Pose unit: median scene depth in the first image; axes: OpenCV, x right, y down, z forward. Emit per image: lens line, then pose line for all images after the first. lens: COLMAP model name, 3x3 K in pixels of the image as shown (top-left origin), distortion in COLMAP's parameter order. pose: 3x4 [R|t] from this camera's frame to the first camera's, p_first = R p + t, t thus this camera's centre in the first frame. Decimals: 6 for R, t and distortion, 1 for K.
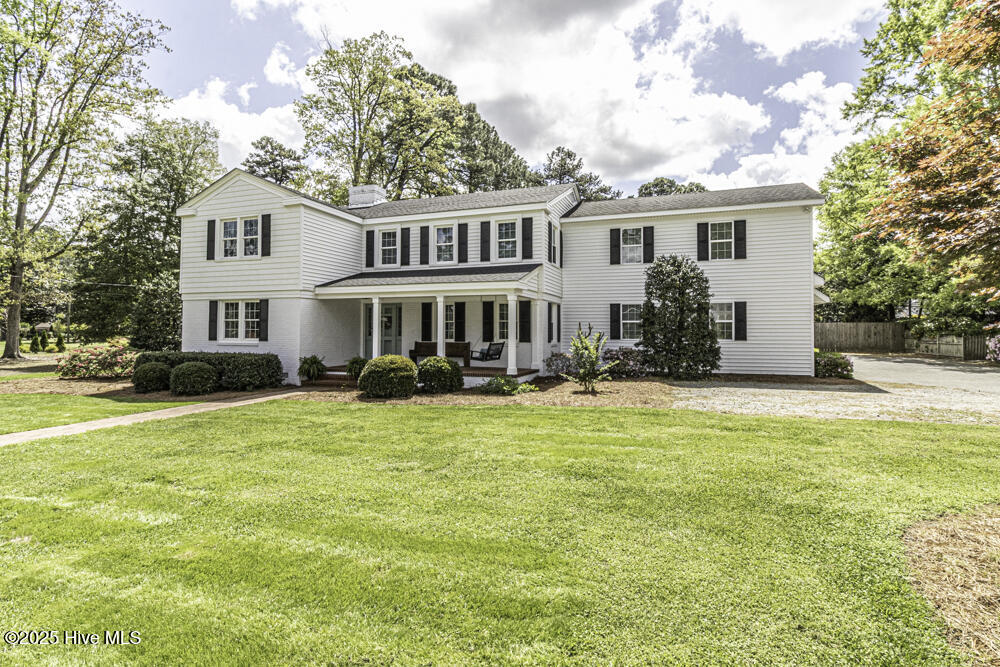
lens RADIAL K [[510.4, 0, 500.0], [0, 510.4, 333.5], [0, 0, 1]] dist [0.000009, -0.000379]
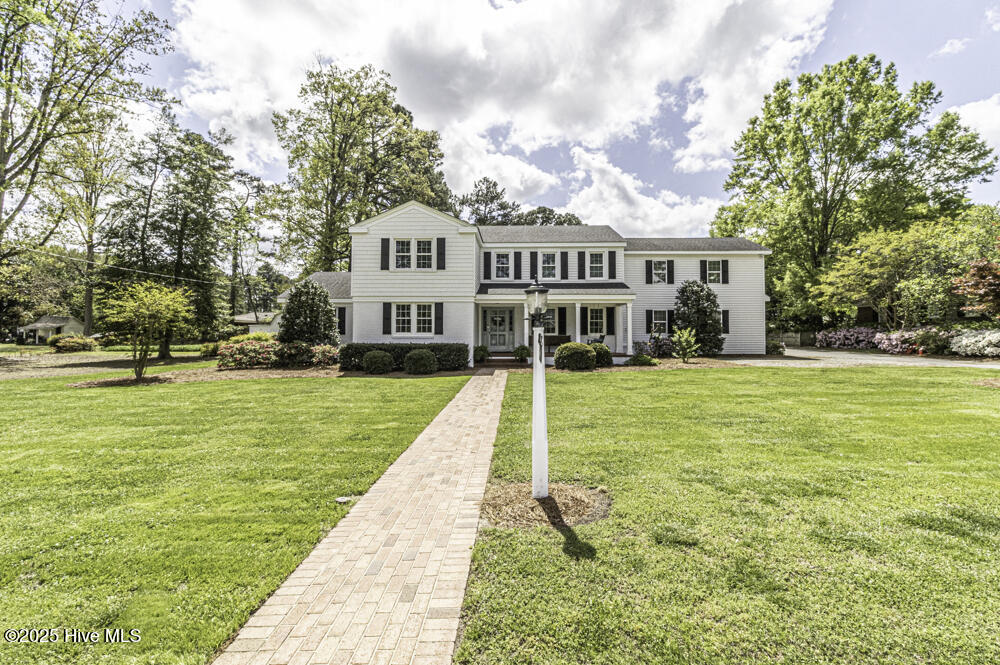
lens RADIAL K [[475.5, 0, 500.0], [0, 475.5, 332.5], [0, 0, 1]] dist [0.000281, 0.000122]
pose [[0.945601, -0.000145, 0.325329, -0.683106], [0.001988, 0.999984, -0.005330, 0.015818], [-0.325323, 0.005687, 0.945586, -0.193684]]
